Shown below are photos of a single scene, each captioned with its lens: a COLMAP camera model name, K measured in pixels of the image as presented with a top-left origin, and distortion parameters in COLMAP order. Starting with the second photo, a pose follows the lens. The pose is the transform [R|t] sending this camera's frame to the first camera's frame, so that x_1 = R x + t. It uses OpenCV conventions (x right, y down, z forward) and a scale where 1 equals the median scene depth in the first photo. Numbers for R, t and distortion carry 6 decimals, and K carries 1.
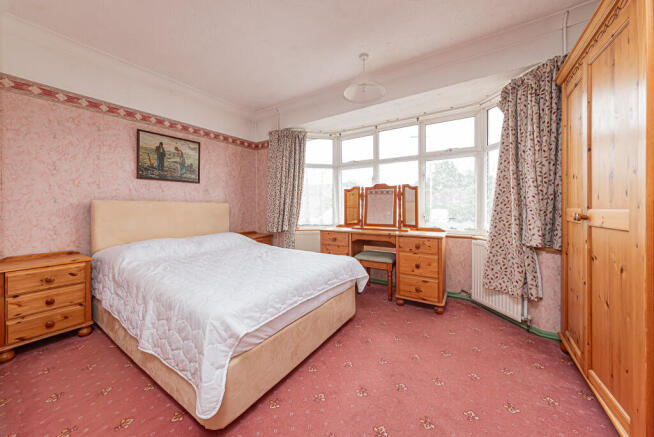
lens RADIAL K [[233.1, 0, 326.5], [0, 233.1, 216.1], [0, 0, 1]] dist [-0.001090, -0.000068]
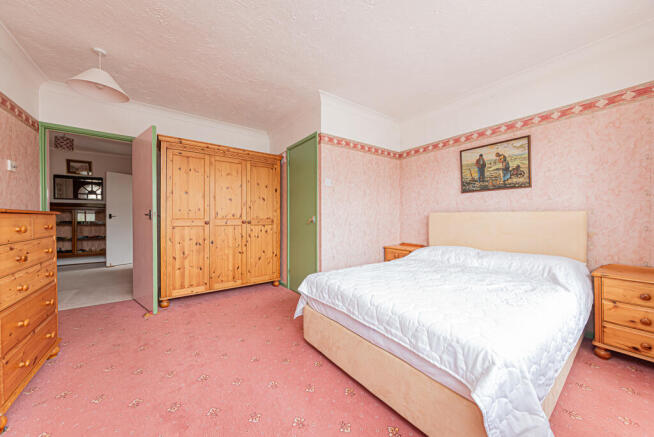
lens RADIAL K [[233.1, 0, 326.5], [0, 233.1, 216.1], [0, 0, 1]] dist [-0.001090, -0.000068]
pose [[-0.337913, -0.000400, -0.941177, 0.475725], [-0.030411, 0.999482, 0.010494, -0.036129], [0.940686, 0.032168, -0.337750, 0.716320]]
